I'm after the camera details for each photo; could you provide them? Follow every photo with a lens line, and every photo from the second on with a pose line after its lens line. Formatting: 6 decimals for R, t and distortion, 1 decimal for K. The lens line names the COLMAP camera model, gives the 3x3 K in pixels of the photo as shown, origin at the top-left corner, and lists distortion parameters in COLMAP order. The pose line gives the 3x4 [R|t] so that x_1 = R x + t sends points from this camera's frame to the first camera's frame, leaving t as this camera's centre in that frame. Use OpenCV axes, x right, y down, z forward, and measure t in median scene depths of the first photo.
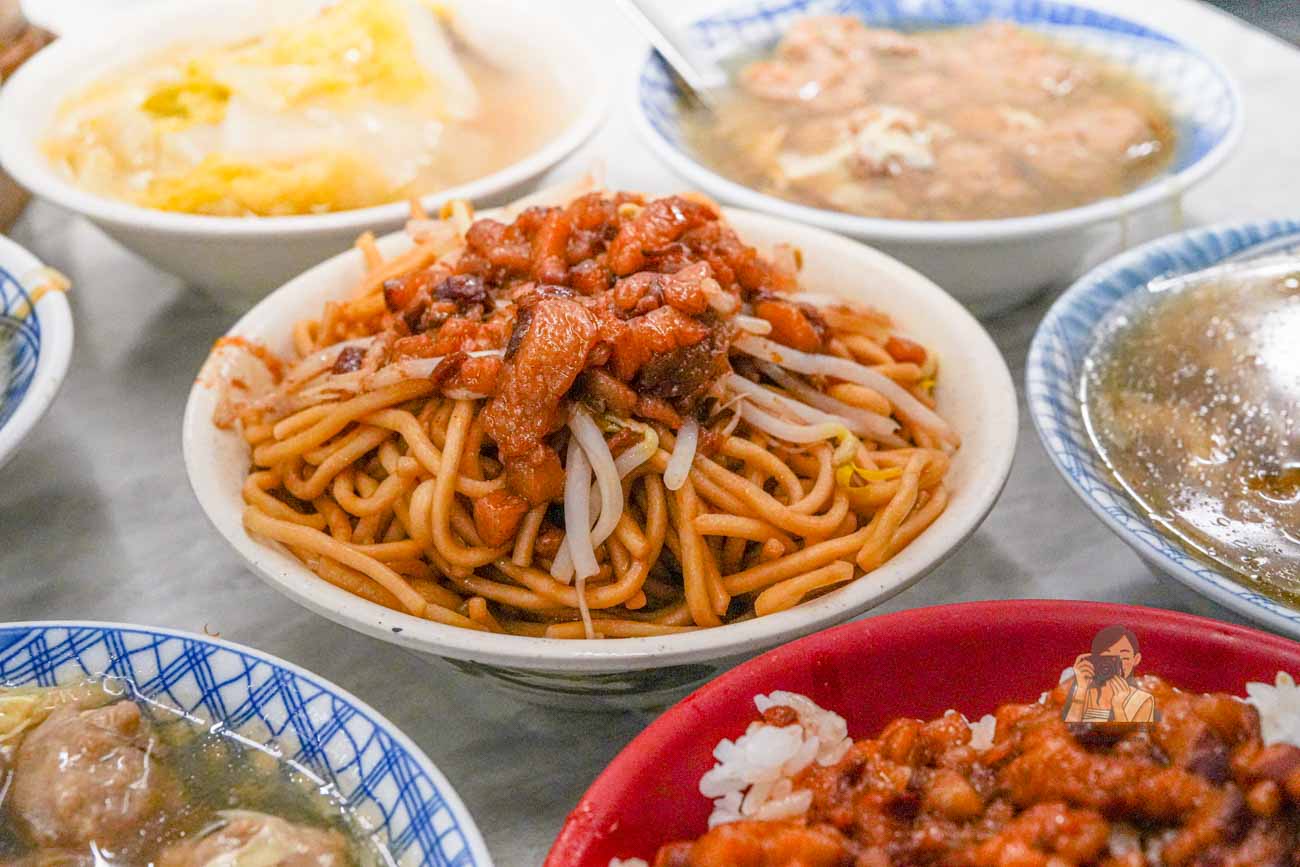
lens RADIAL K [[1768.5, 0, 652.7], [0, 1768.5, 431.9], [0, 0, 1]] dist [0.000758, 0.000000]
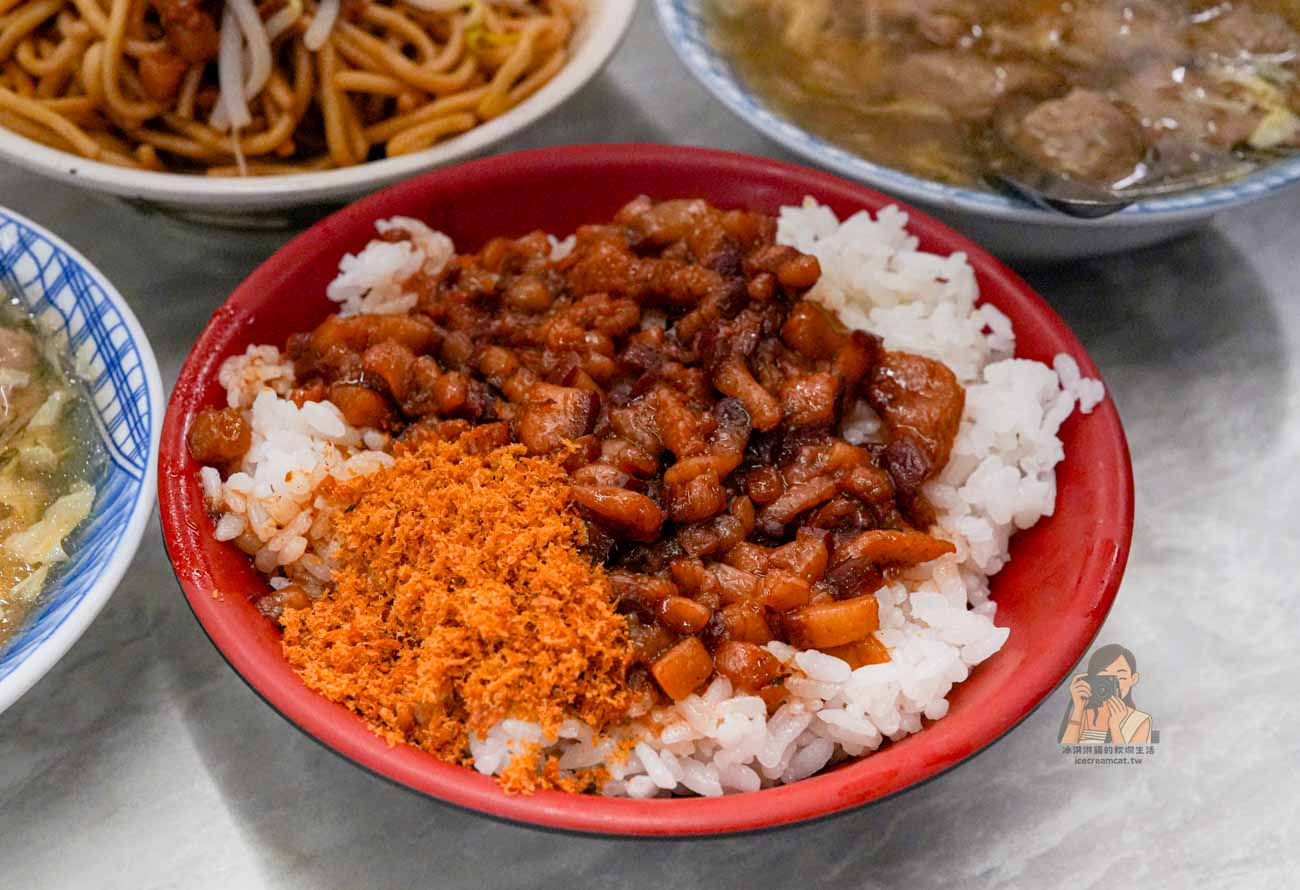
lens RADIAL K [[2046.0, 0, 646.1], [0, 2046.0, 448.2], [0, 0, 1]] dist [-0.024095, 0.000000]
pose [[0.996519, -0.015201, 0.081971, 0.111214], [-0.000965, 0.981067, 0.193665, 0.028976], [-0.083363, -0.193070, 0.977637, -0.357358]]
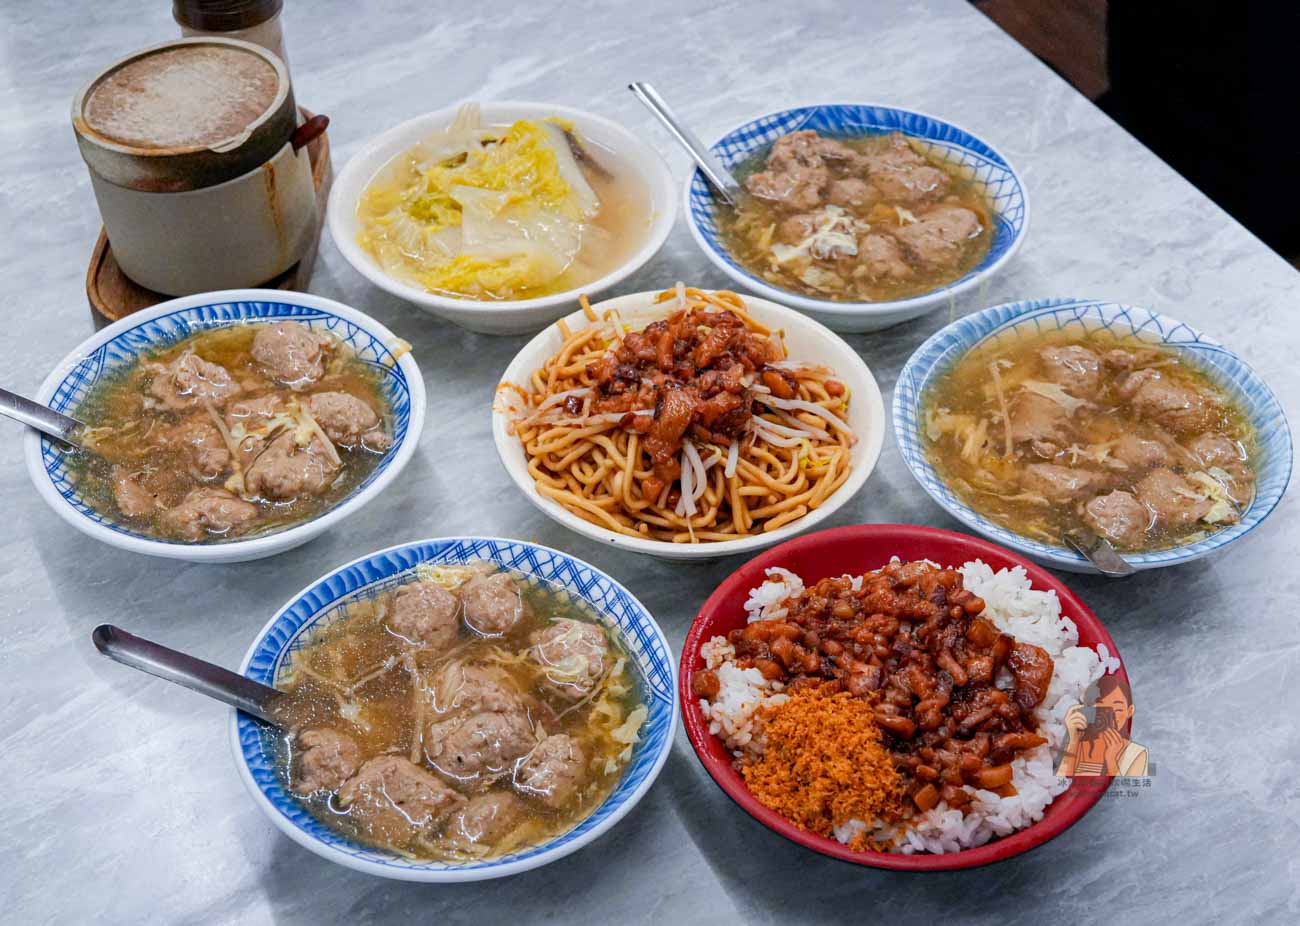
lens RADIAL K [[2043.8, 0, 658.9], [0, 2043.8, 461.0], [0, 0, 1]] dist [-0.039539, 0.000000]
pose [[0.999534, -0.008145, 0.029410, -0.153759], [0.002891, 0.984663, 0.174441, -0.441435], [-0.030380, -0.174274, 0.984228, -1.573029]]
